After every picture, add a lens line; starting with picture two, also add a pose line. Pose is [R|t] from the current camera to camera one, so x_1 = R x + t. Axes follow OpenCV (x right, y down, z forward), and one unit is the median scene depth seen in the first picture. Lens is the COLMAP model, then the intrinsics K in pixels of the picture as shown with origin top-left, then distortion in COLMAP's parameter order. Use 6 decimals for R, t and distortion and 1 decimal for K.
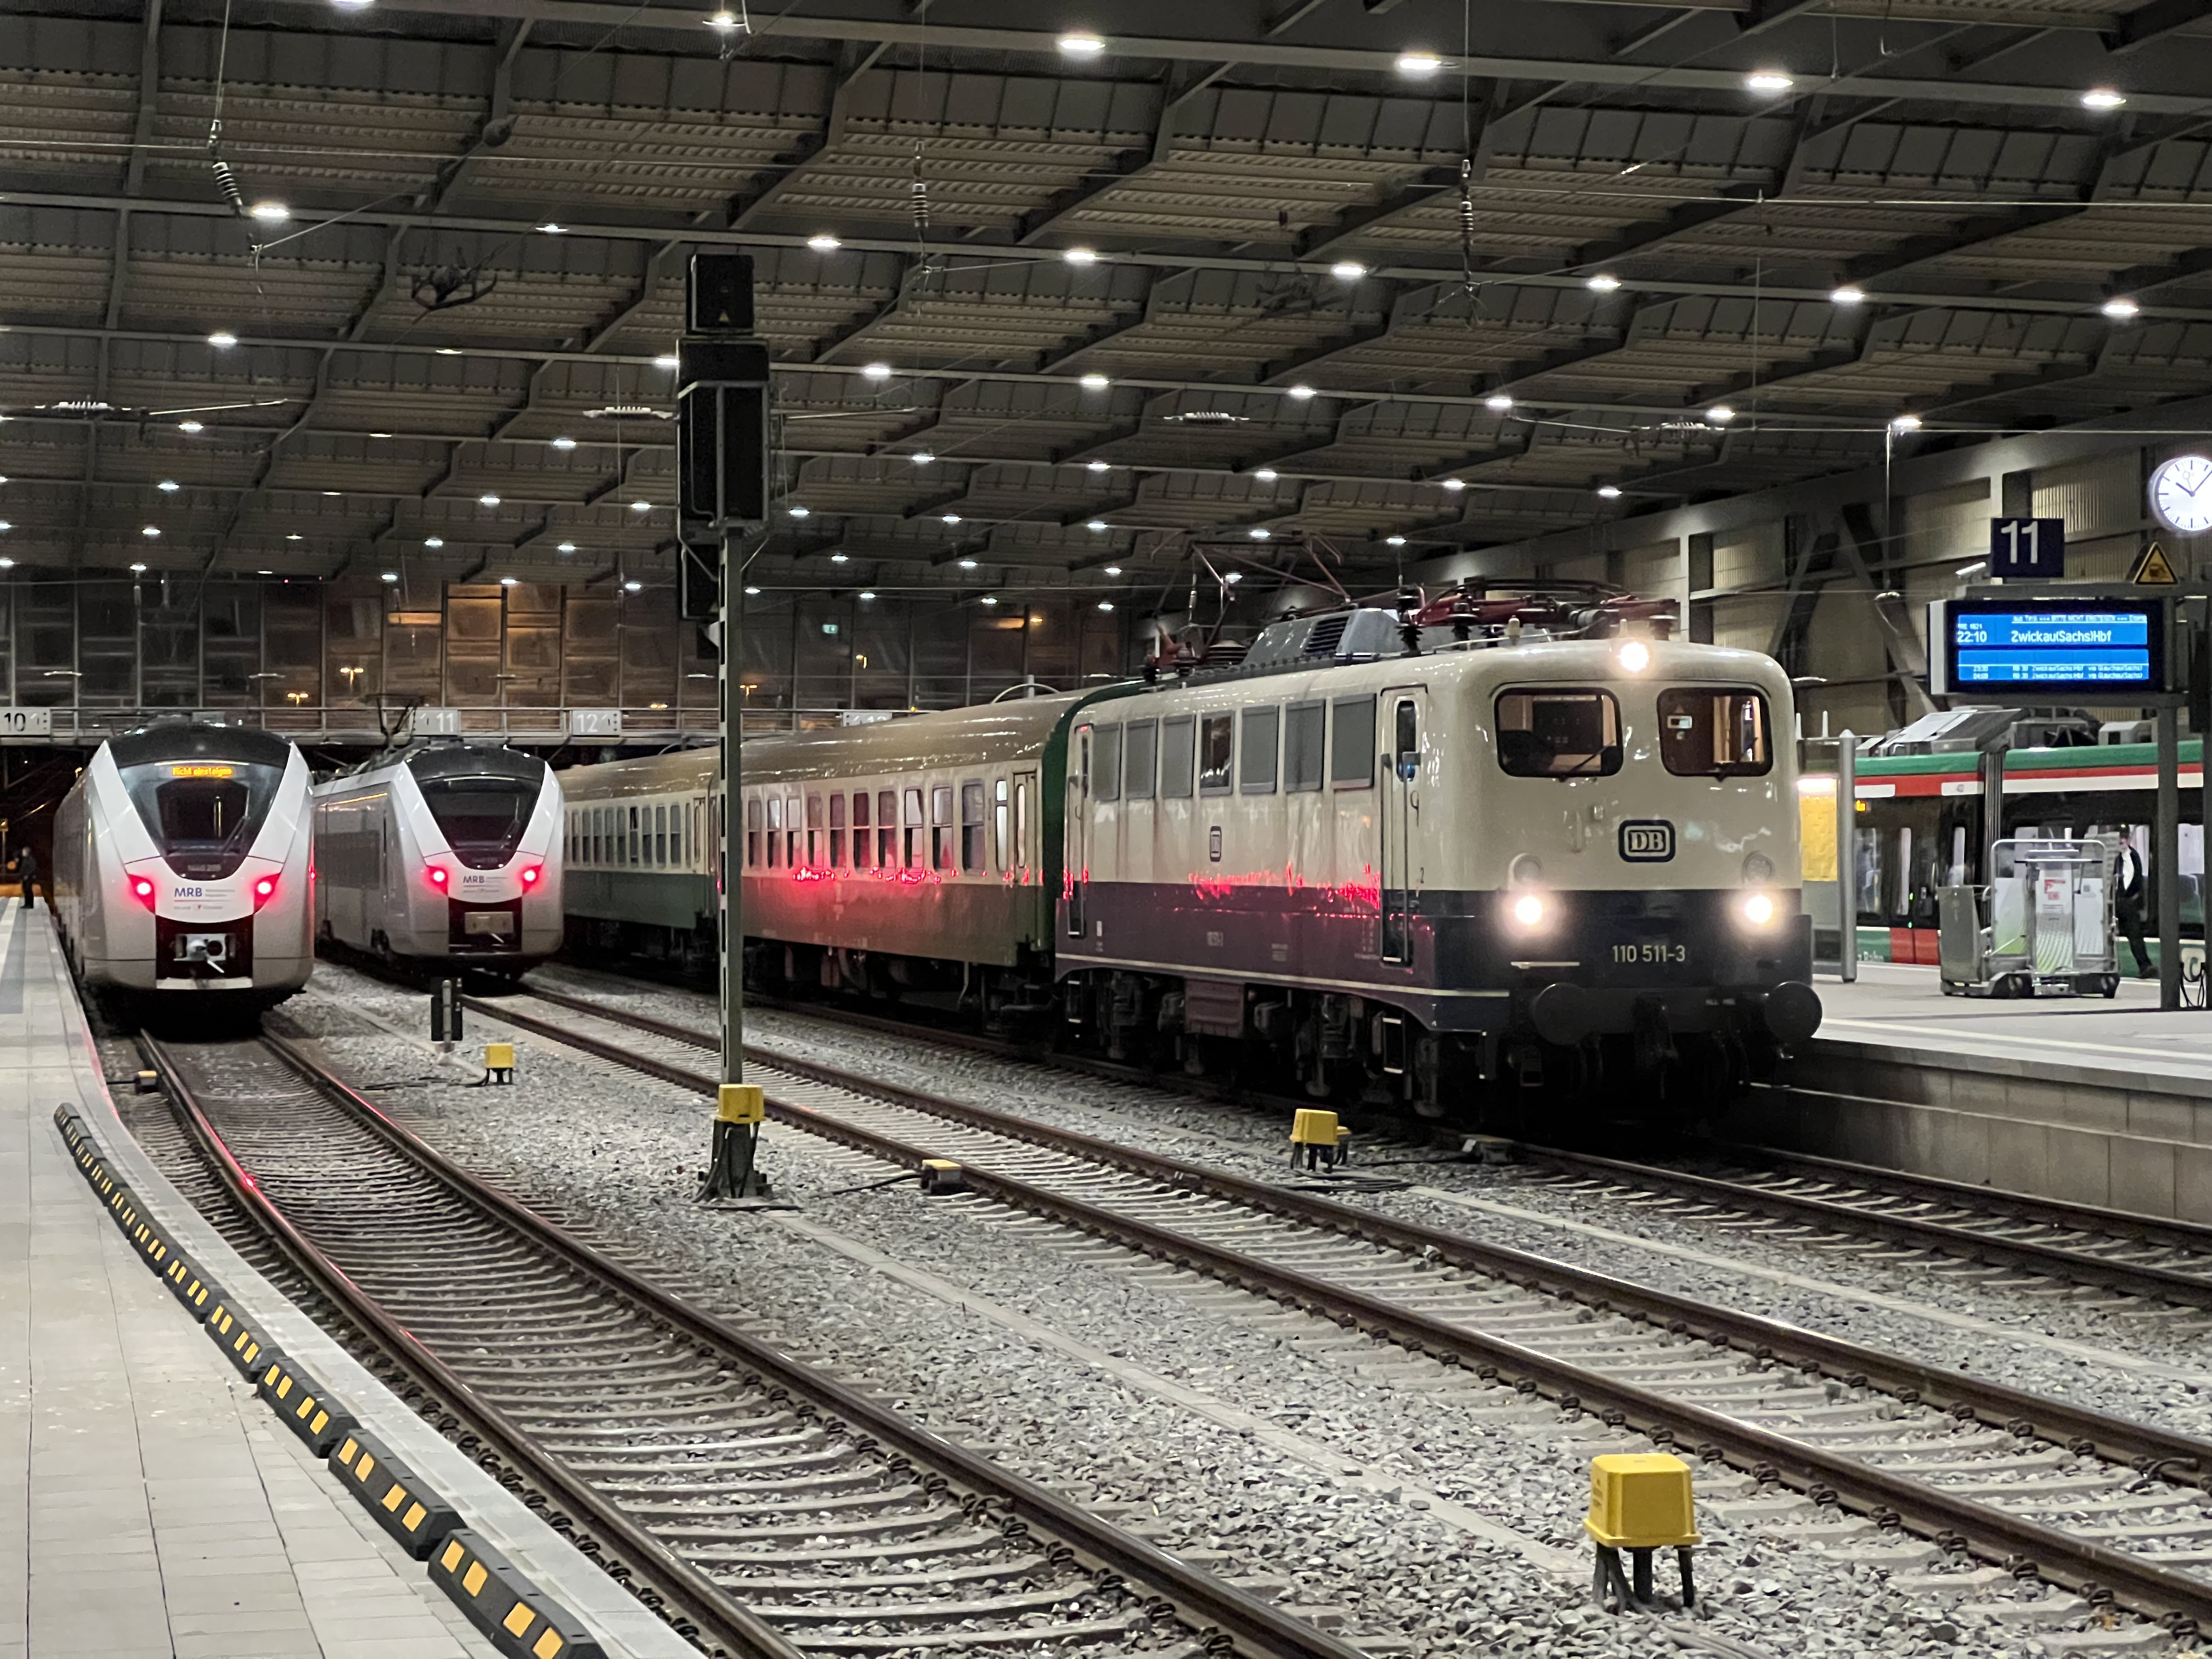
lens RADIAL K [[4978.7, 0, 1100.5], [0, 4978.7, 786.0], [0, 0, 1]] dist [0.016332, 5.174153]
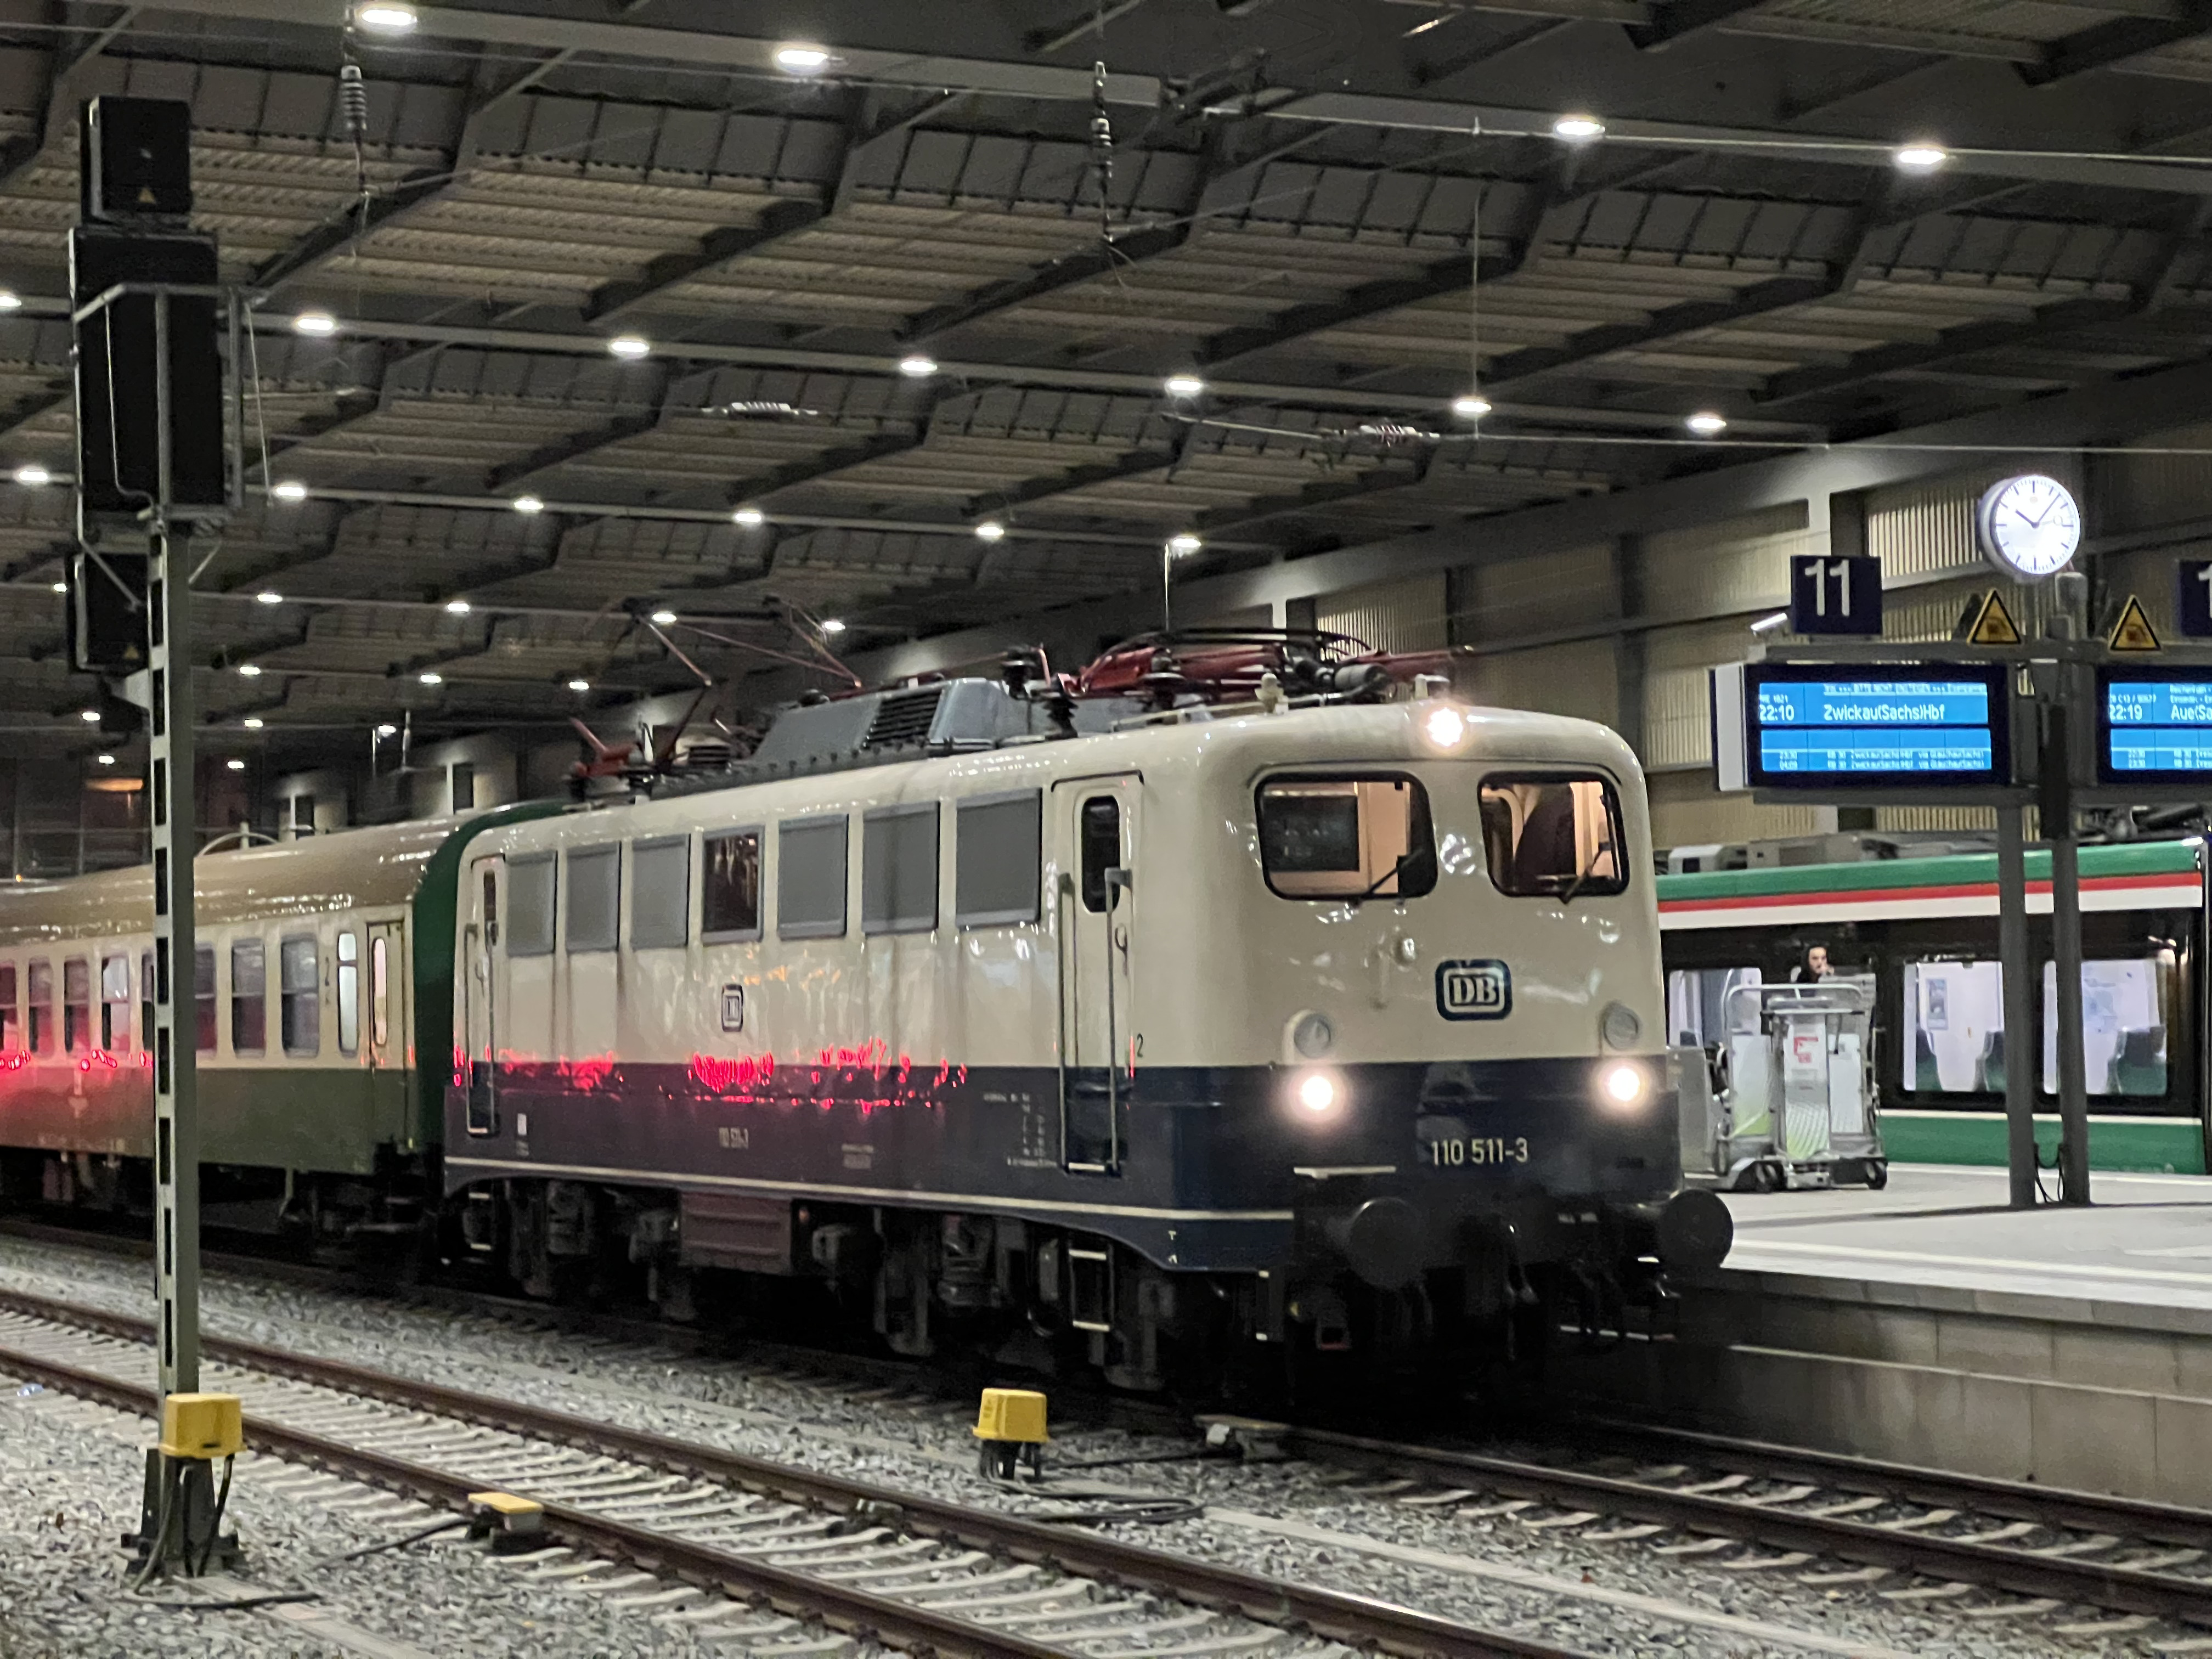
lens RADIAL K [[4941.6, 0, 1046.2], [0, 4941.6, 855.0], [0, 0, 1]] dist [0.032196, 3.188640]
pose [[0.984064, -0.010623, 0.177495, -0.063928], [0.014302, 0.999708, -0.019464, 0.004214], [-0.177237, 0.021693, 0.983929, 0.292040]]
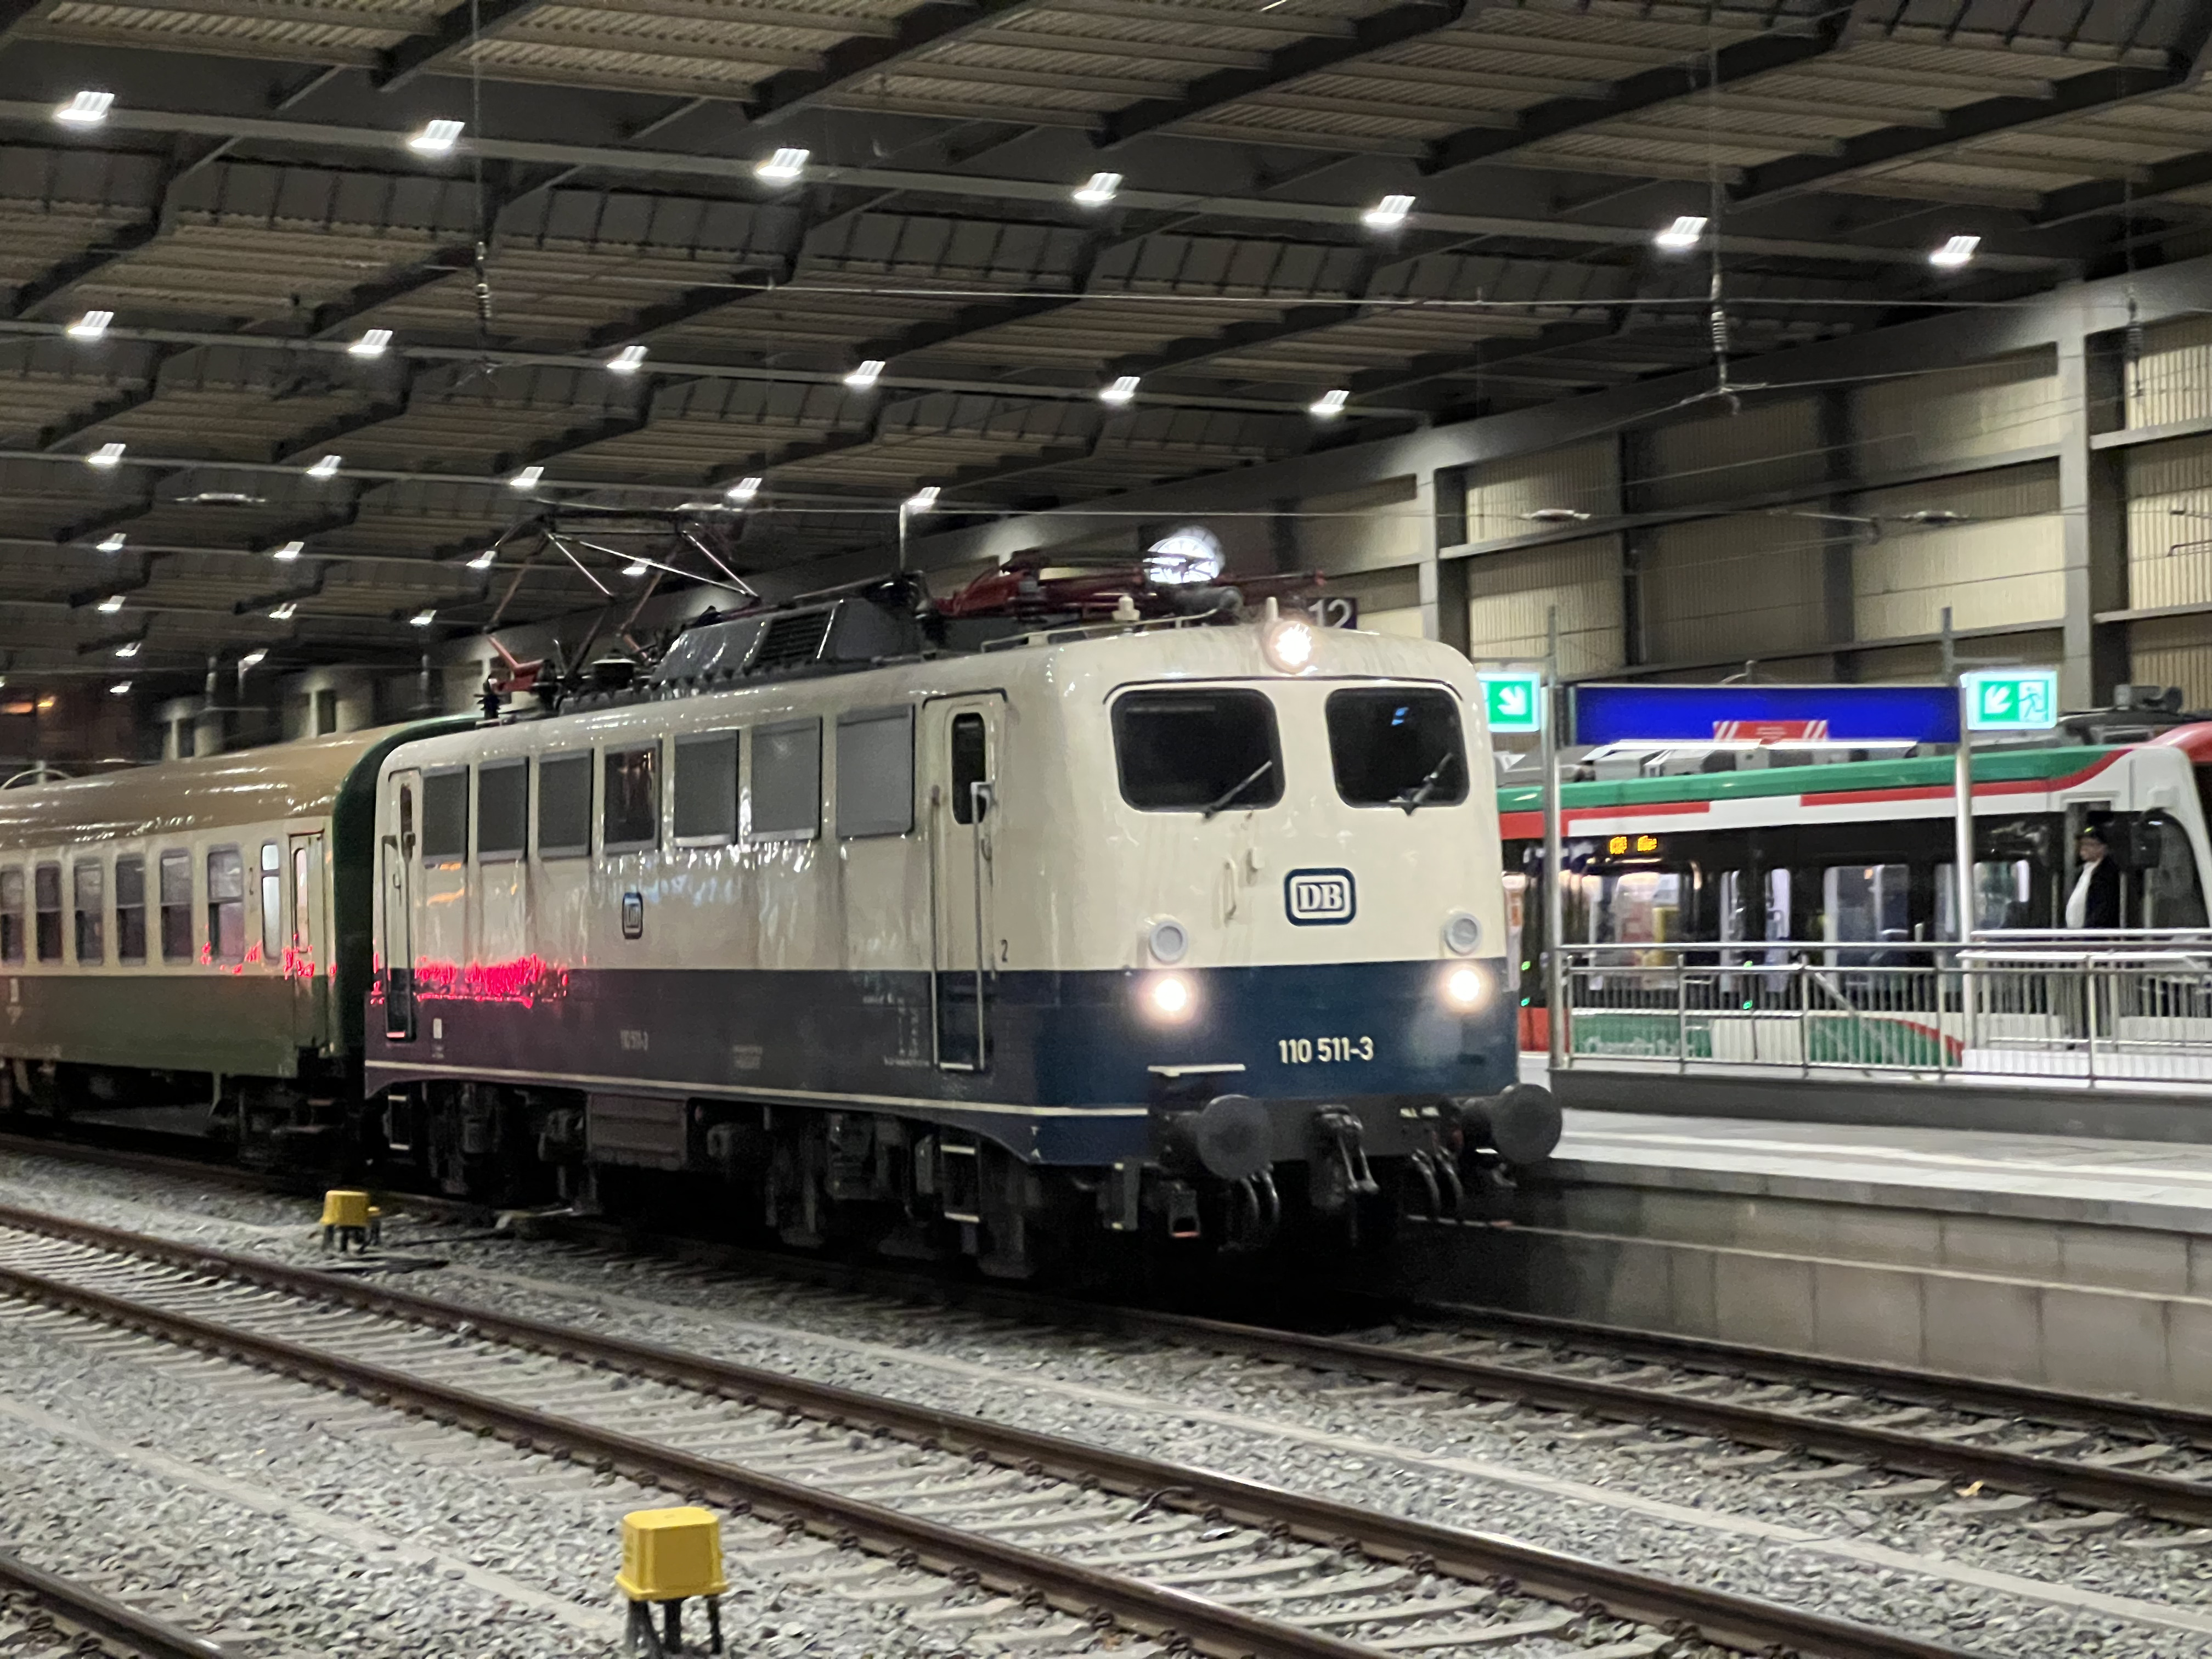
lens RADIAL K [[4934.1, 0, 1103.2], [0, 4934.1, 844.6], [0, 0, 1]] dist [0.029759, 2.990639]
pose [[0.980673, -0.017024, 0.194913, -0.056571], [0.017749, 0.999841, -0.001973, 0.003709], [-0.194848, 0.005394, 0.980819, 0.258632]]
